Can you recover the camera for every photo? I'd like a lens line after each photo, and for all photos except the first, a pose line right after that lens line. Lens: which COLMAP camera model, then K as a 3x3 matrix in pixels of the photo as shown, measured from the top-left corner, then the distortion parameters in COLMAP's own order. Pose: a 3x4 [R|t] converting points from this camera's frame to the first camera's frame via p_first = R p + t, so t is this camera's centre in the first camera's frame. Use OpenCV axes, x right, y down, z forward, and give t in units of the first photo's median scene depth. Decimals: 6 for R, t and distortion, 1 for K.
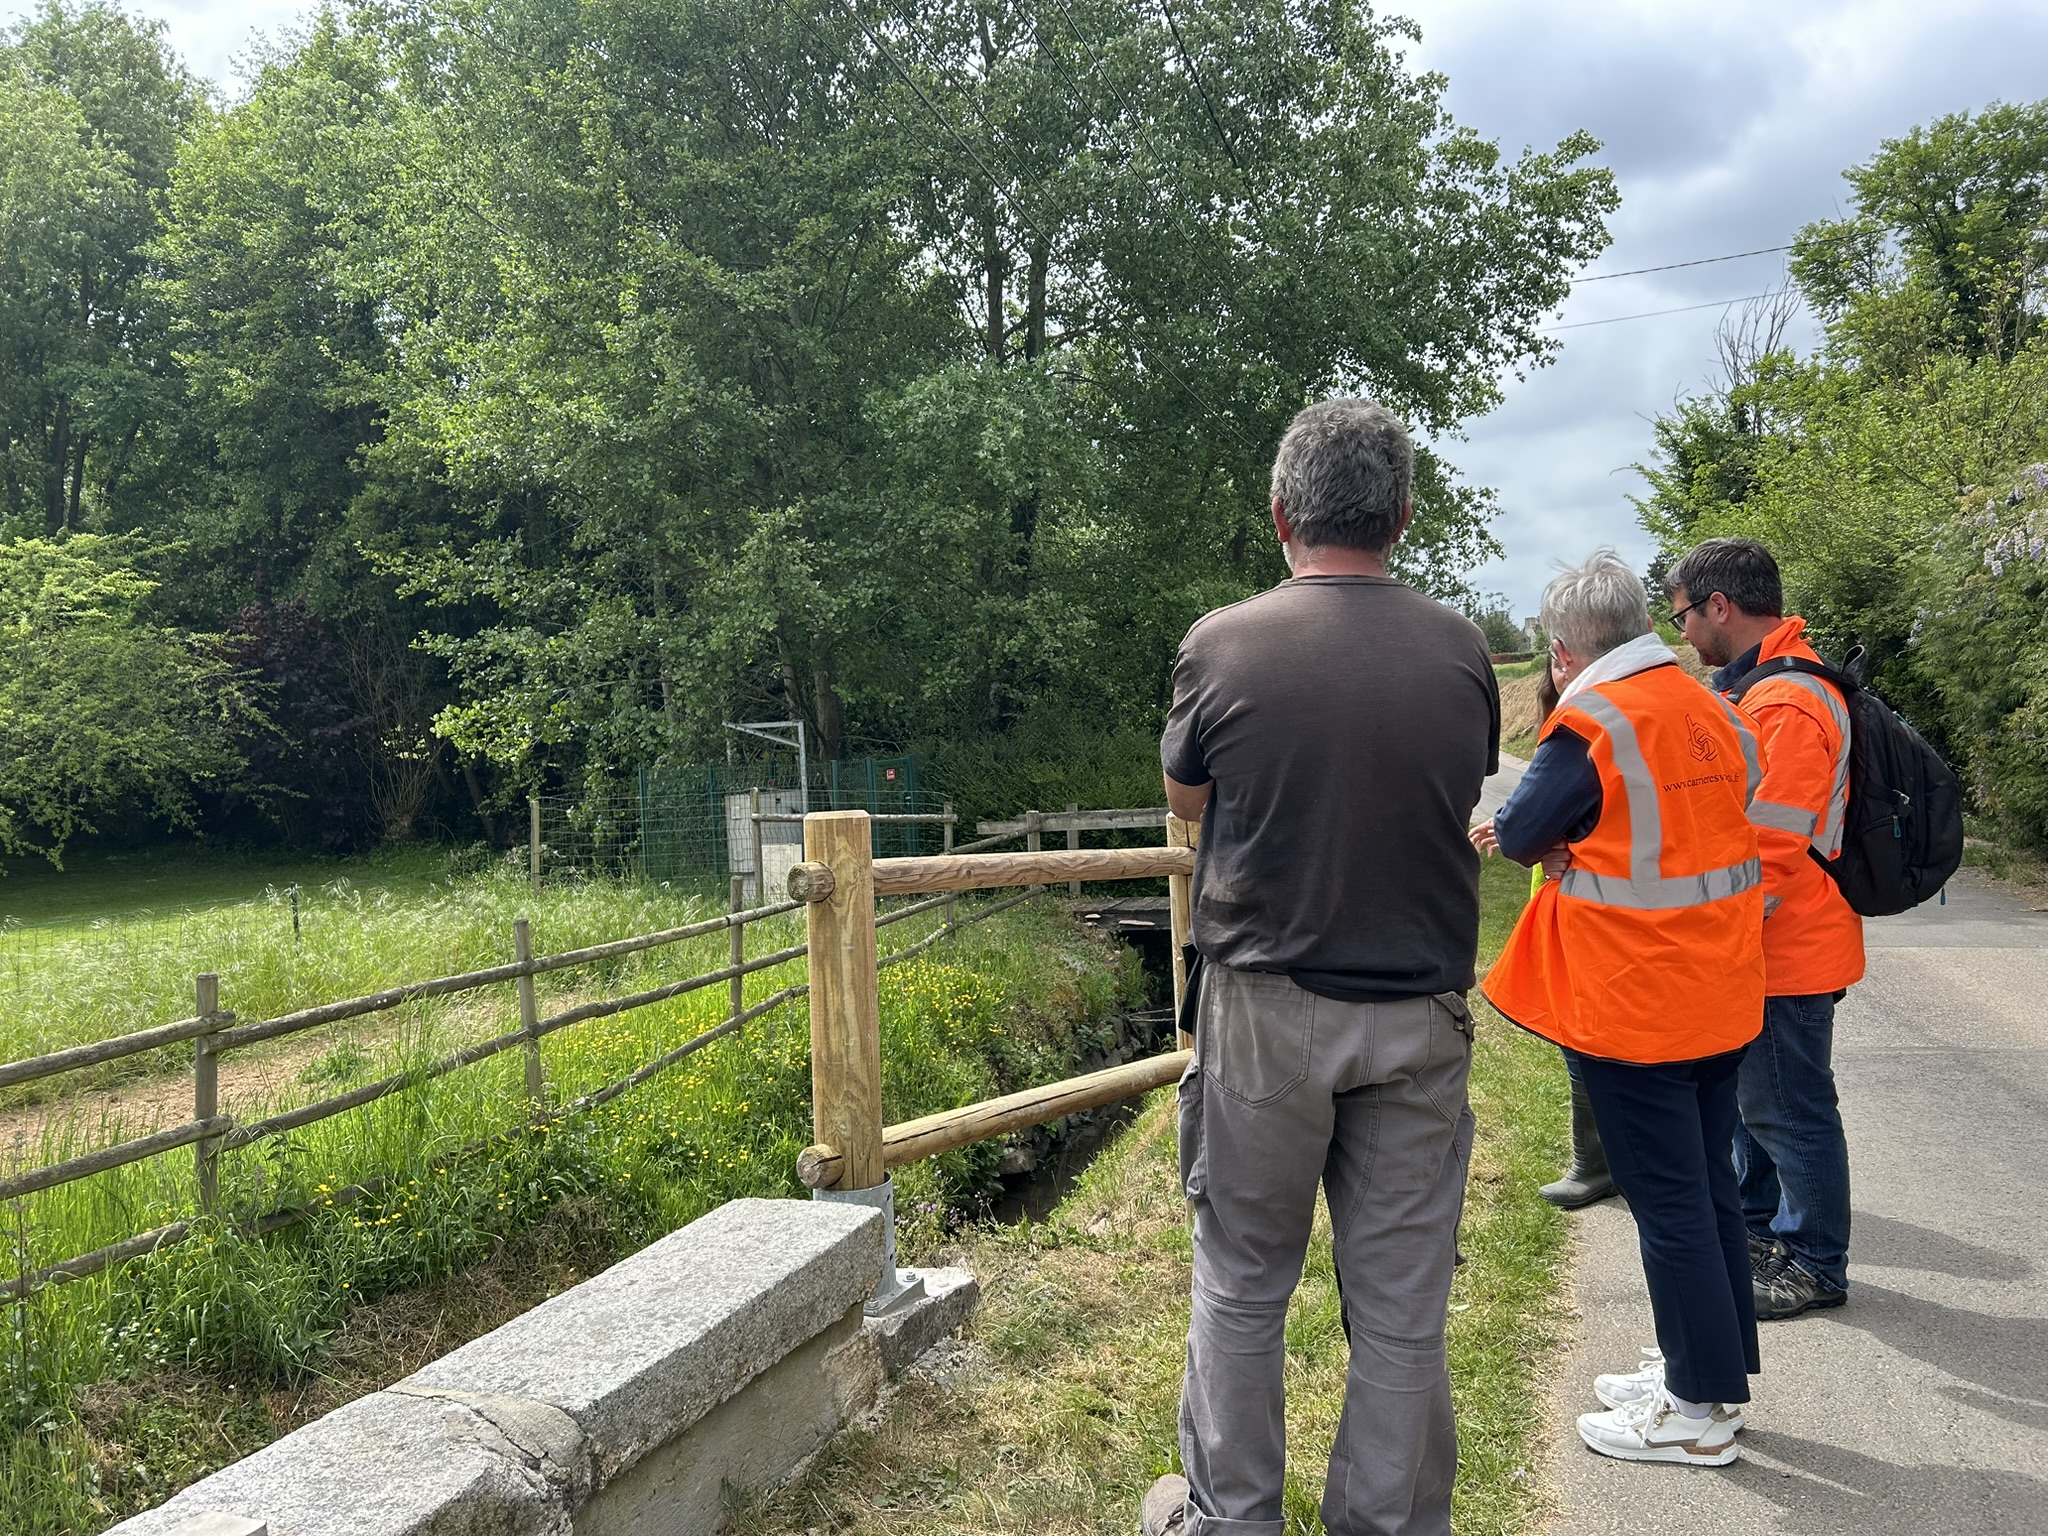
lens RADIAL K [[1620.5, 0, 1024.0], [0, 1620.5, 768.0], [0, 0, 1]] dist [0.047513, -0.001594]
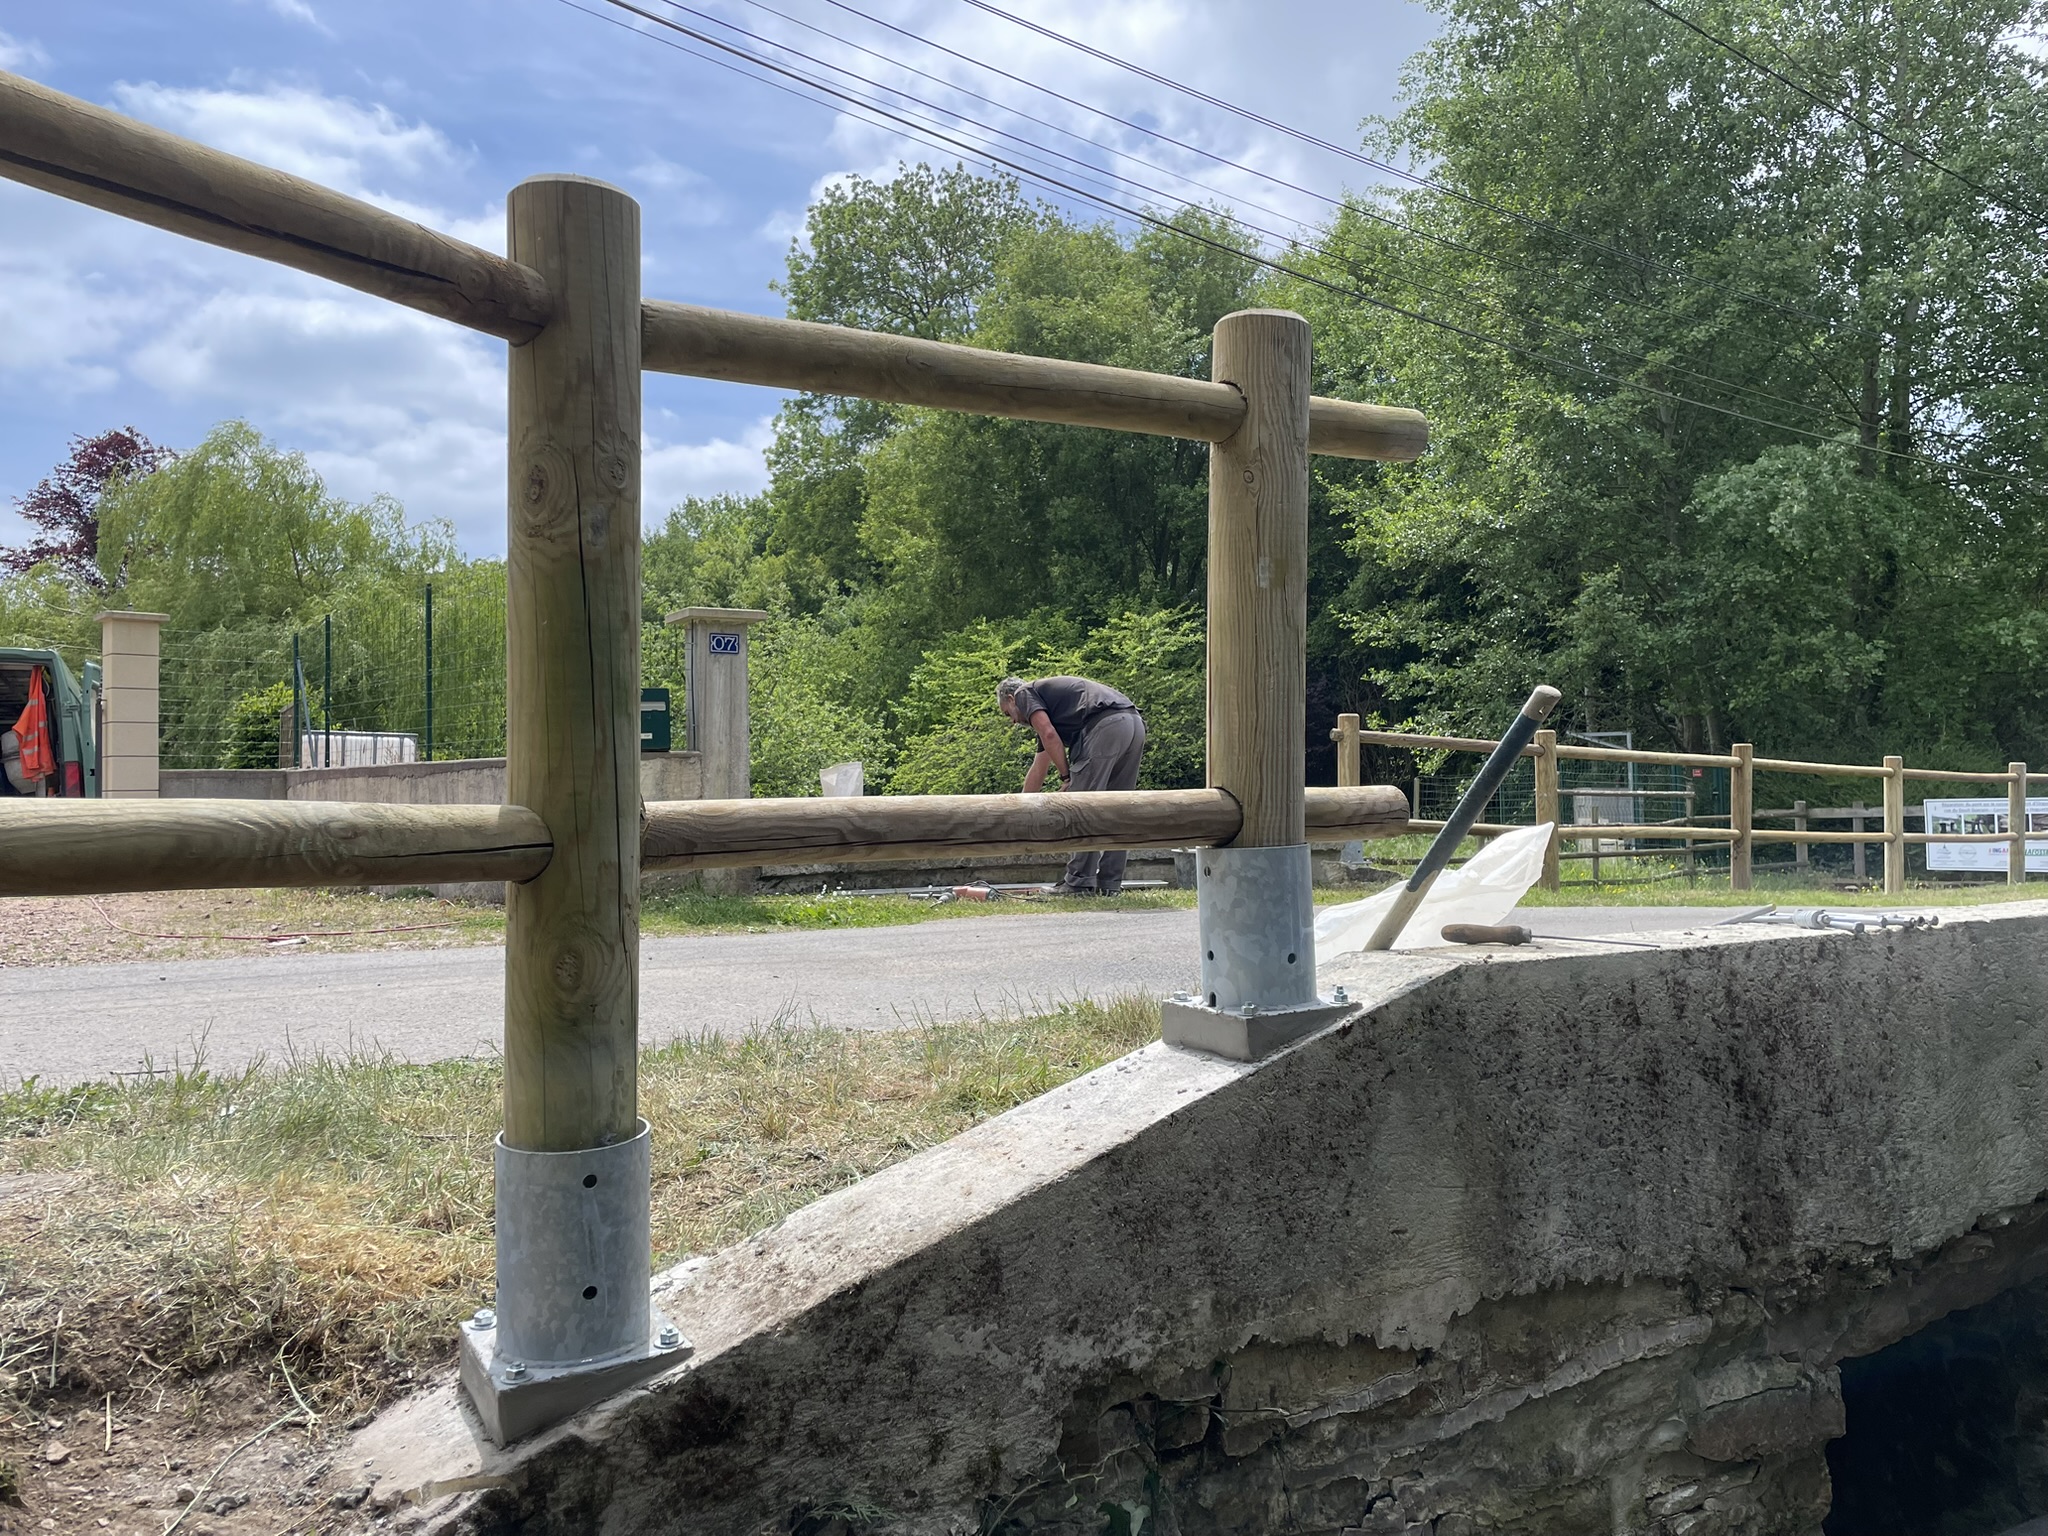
lens RADIAL K [[1541.8, 0, 1024.0], [0, 1541.8, 768.0], [0, 0, 1]] dist [0.001900, 0.000211]
pose [[0.804177, 0.030956, -0.593583, 0.209151], [-0.050457, 0.998594, -0.016280, 0.045154], [0.592244, 0.043043, 0.804608, -0.290118]]
